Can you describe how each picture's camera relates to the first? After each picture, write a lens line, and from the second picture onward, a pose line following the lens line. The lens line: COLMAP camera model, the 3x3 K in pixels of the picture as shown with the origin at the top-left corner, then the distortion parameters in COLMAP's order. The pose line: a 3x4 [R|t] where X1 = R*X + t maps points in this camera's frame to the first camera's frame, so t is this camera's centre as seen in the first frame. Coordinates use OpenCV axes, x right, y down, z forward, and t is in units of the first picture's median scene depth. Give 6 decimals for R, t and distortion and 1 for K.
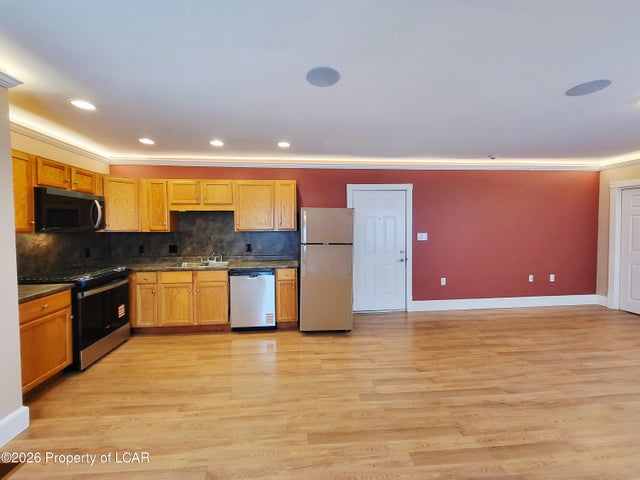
lens RADIAL K [[250.5, 0, 315.3], [0, 250.5, 232.6], [0, 0, 1]] dist [0.004087, -0.001012]
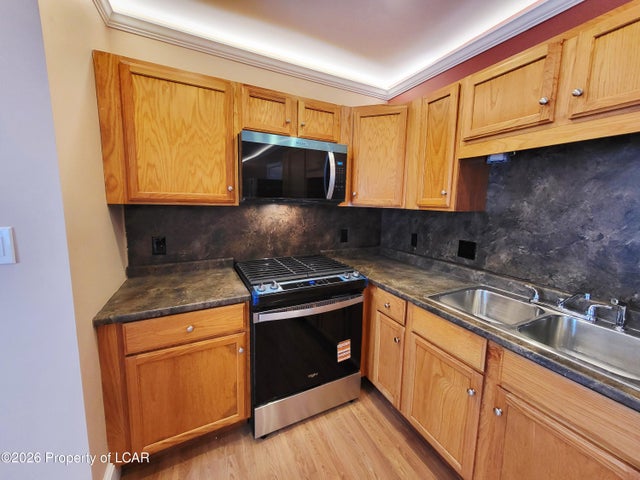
lens RADIAL K [[250.5, 0, 314.9], [0, 250.5, 231.7], [0, 0, 1]] dist [0.004087, -0.001012]
pose [[0.351875, 0.123639, -0.927846, -0.290276], [-0.042502, 0.992326, 0.116113, -0.008696], [0.935082, -0.001422, 0.354429, 0.684281]]
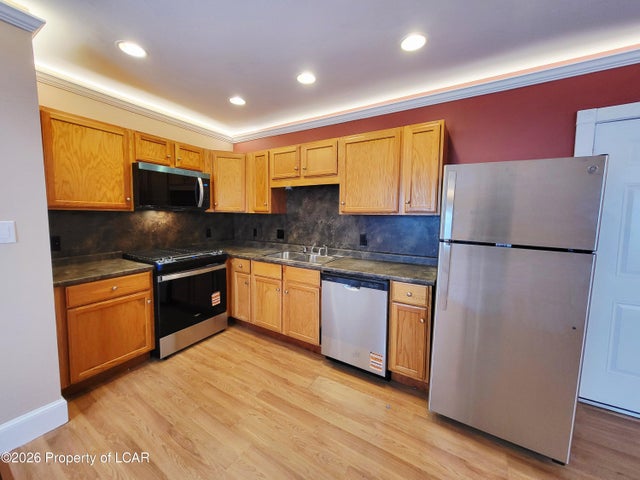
lens RADIAL K [[250.5, 0, 314.8], [0, 250.5, 232.6], [0, 0, 1]] dist [0.004087, -0.001012]
pose [[0.802643, 0.059862, -0.593448, 0.036674], [-0.030845, 0.997785, 0.058930, 0.007397], [0.595662, -0.028995, 0.802712, 0.450994]]
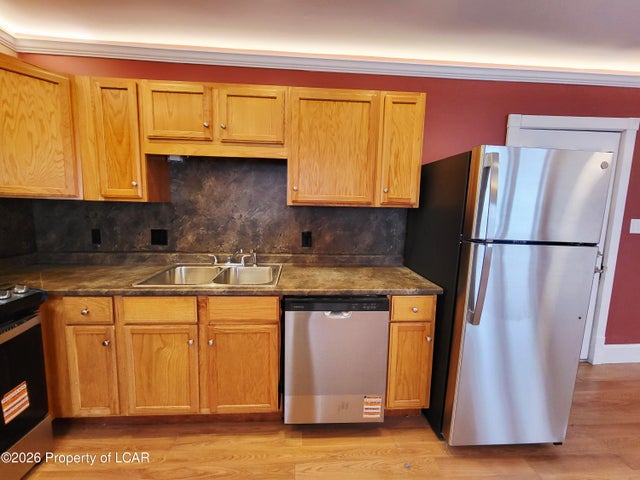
lens RADIAL K [[250.5, 0, 314.0], [0, 250.5, 231.9], [0, 0, 1]] dist [0.004087, -0.001012]
pose [[0.999319, 0.029905, -0.021597, -0.288224], [-0.028039, 0.996233, 0.082054, 0.005690], [0.023970, -0.081392, 0.996394, 0.594010]]
